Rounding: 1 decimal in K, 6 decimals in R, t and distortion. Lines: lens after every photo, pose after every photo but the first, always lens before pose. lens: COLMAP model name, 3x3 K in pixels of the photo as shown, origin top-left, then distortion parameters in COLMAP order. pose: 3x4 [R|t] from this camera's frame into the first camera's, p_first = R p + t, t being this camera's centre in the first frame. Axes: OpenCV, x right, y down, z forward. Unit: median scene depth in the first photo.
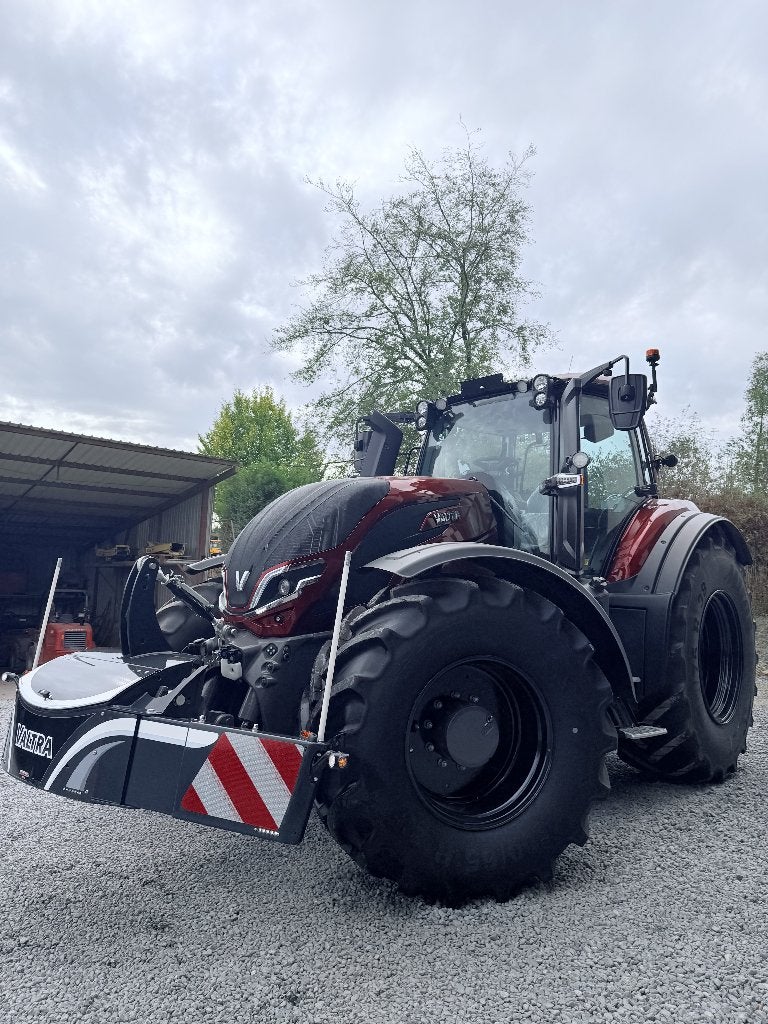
lens RADIAL K [[724.1, 0, 384.0], [0, 724.1, 512.0], [0, 0, 1]] dist [0.005650, -0.002775]
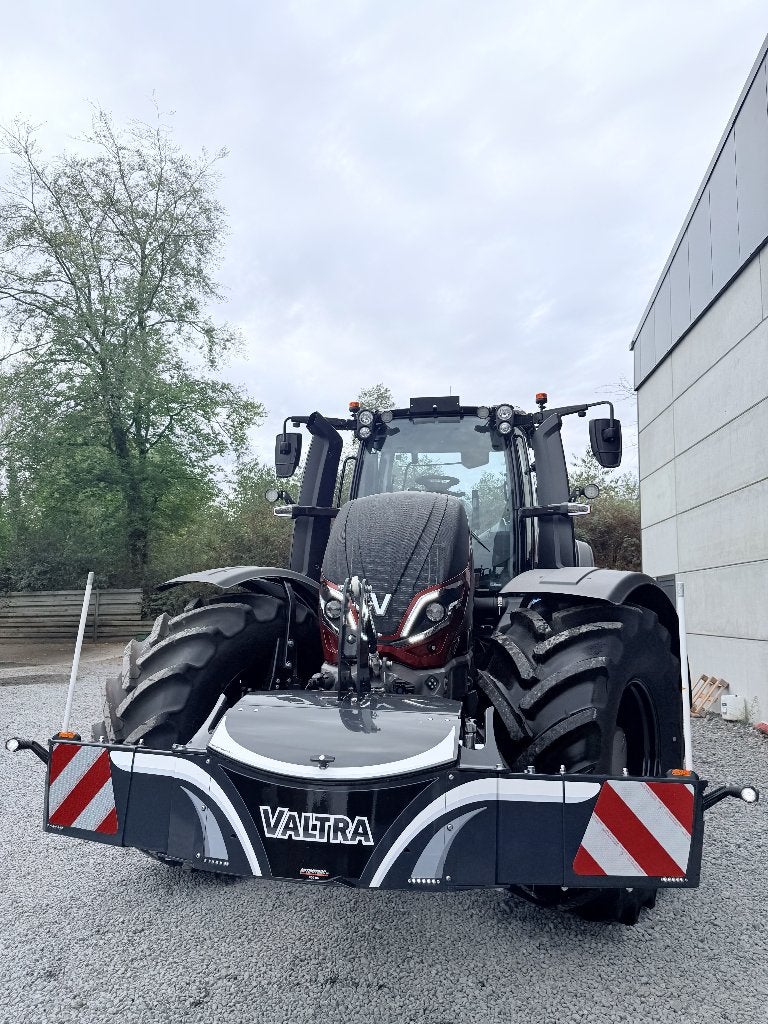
lens RADIAL K [[724.1, 0, 384.0], [0, 724.1, 512.0], [0, 0, 1]] dist [0.005650, -0.002775]
pose [[0.850531, 0.063994, 0.522018, -0.474708], [-0.060752, 0.997880, -0.023345, 0.002637], [-0.522405, -0.011858, 0.852615, 0.186292]]
